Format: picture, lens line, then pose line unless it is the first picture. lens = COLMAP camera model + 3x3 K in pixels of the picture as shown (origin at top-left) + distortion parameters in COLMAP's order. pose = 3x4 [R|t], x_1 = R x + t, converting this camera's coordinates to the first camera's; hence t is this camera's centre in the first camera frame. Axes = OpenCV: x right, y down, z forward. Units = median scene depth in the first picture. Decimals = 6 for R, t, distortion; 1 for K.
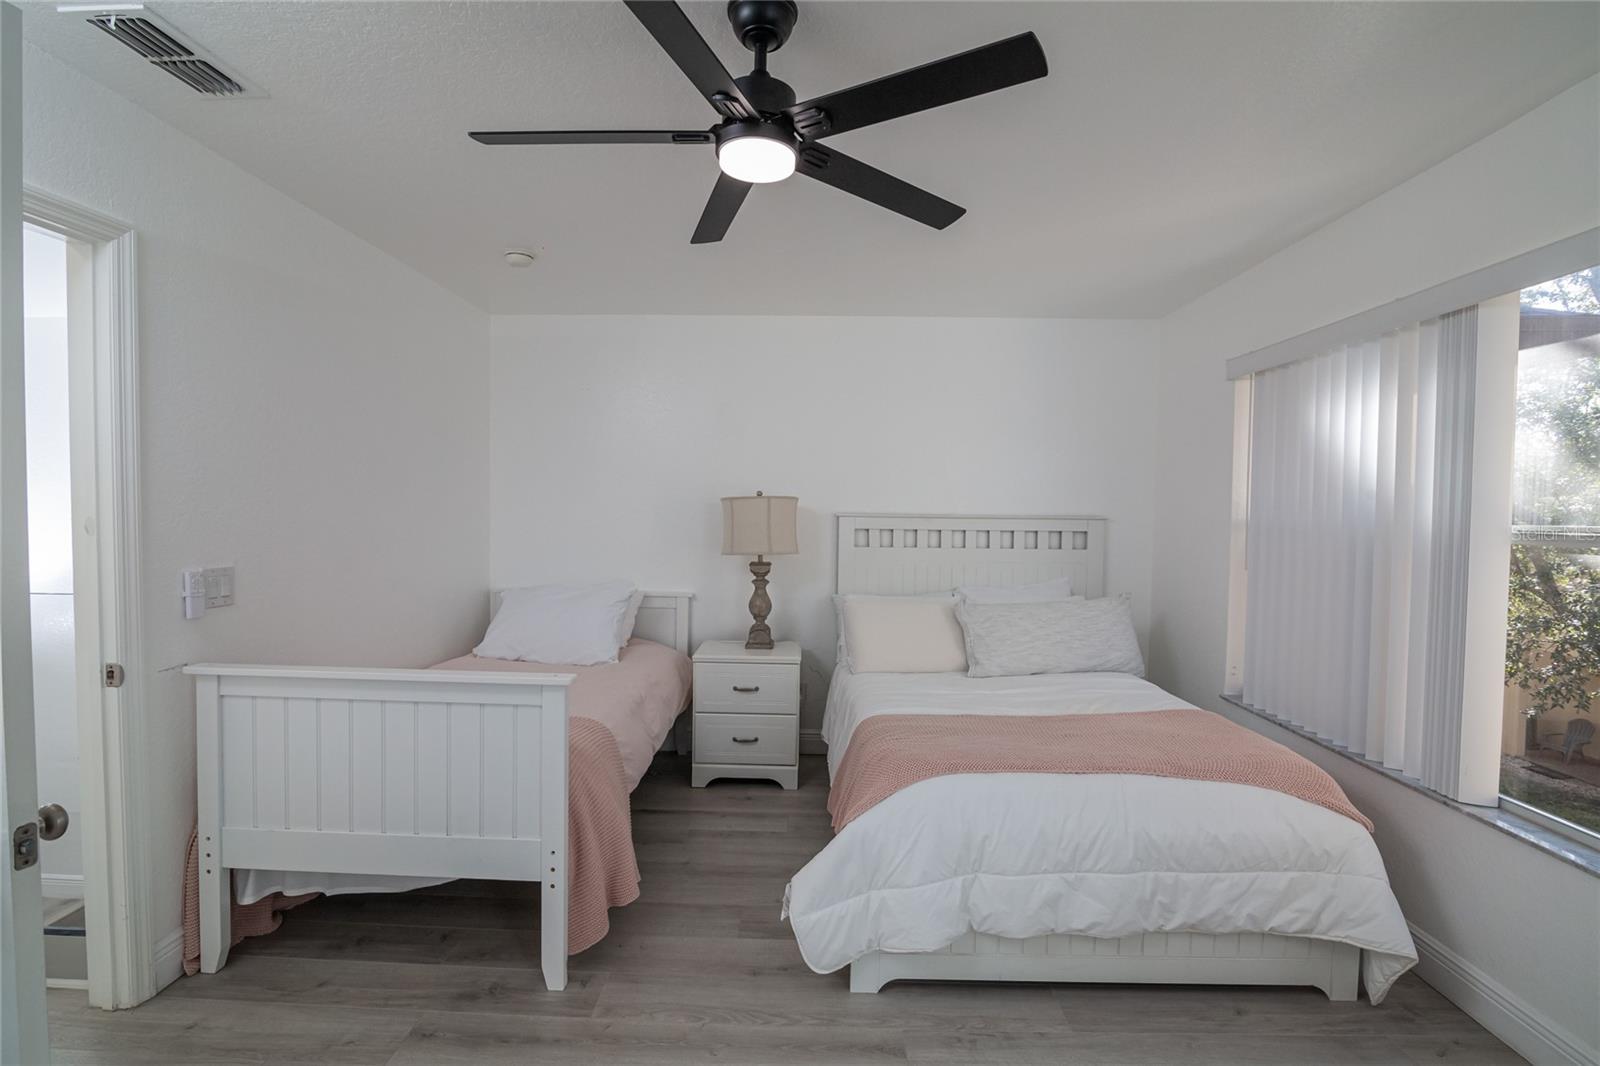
lens RADIAL K [[732.4, 0, 800.0], [0, 732.4, 533.0], [0, 0, 1]] dist [-0.023249, 0.001167]
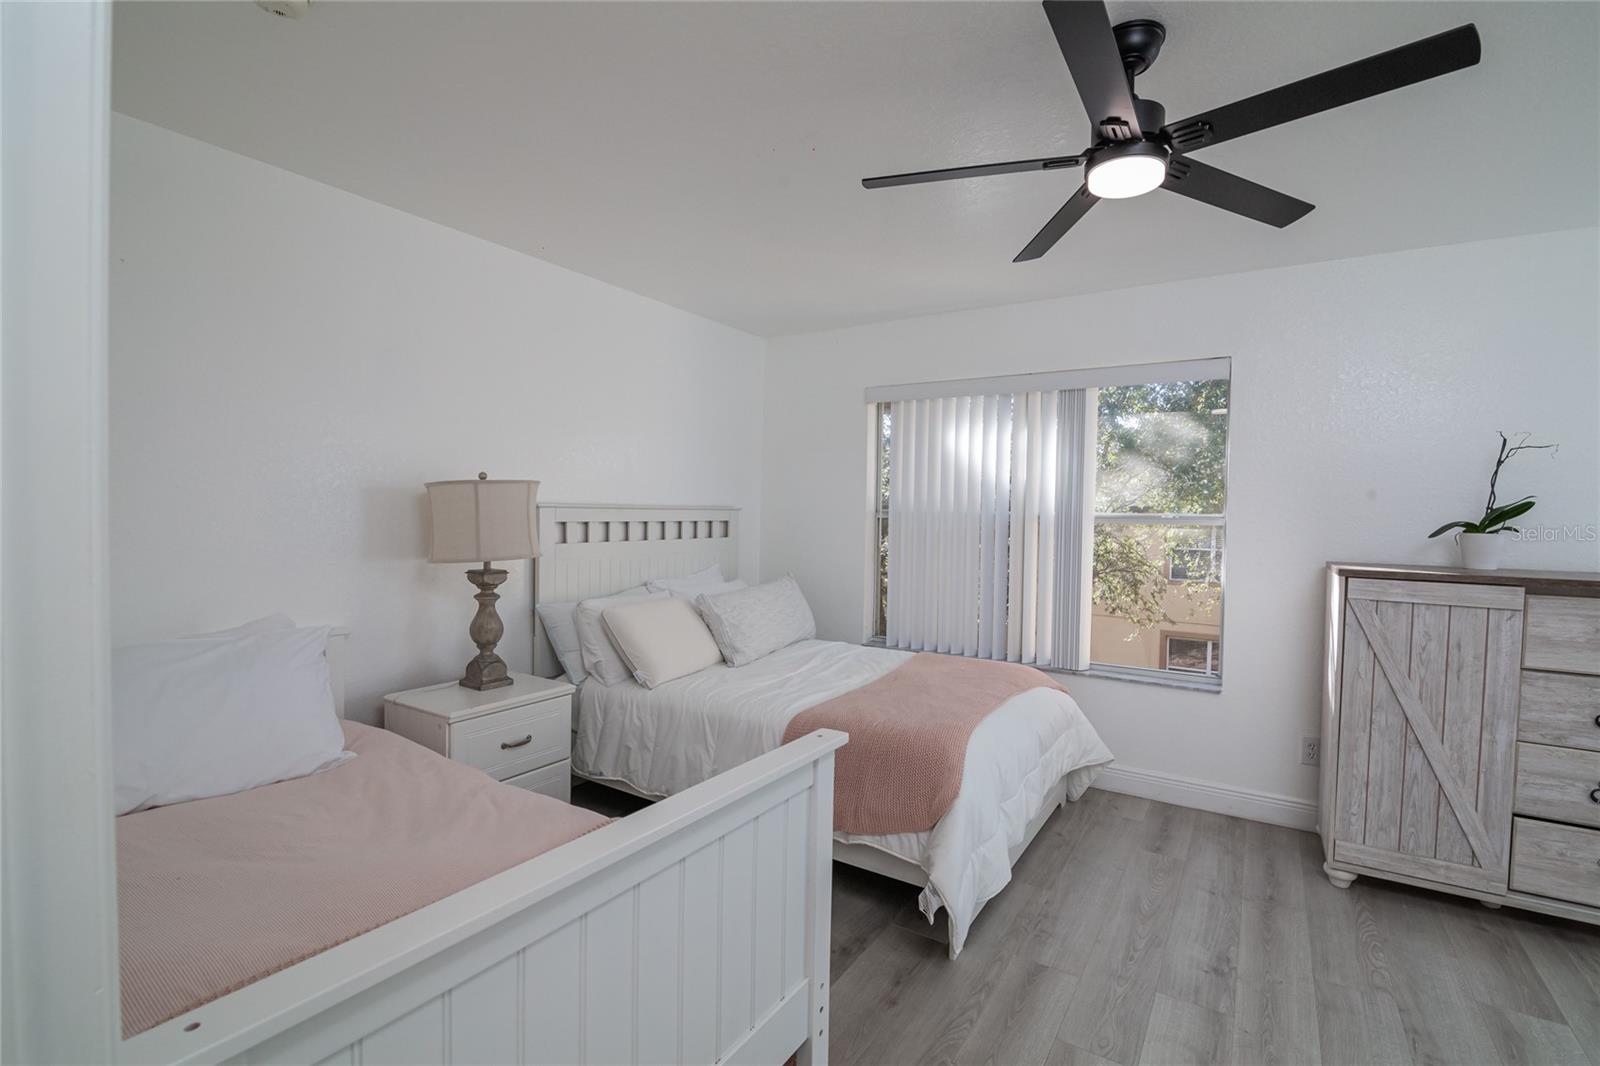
lens RADIAL K [[732.4, 0, 800.0], [0, 732.4, 533.0], [0, 0, 1]] dist [-0.023249, 0.001167]
pose [[0.519399, -0.030376, 0.853992, -0.513206], [0.017601, 0.999536, 0.024848, -0.009740], [-0.854350, 0.002125, 0.519693, 0.354942]]
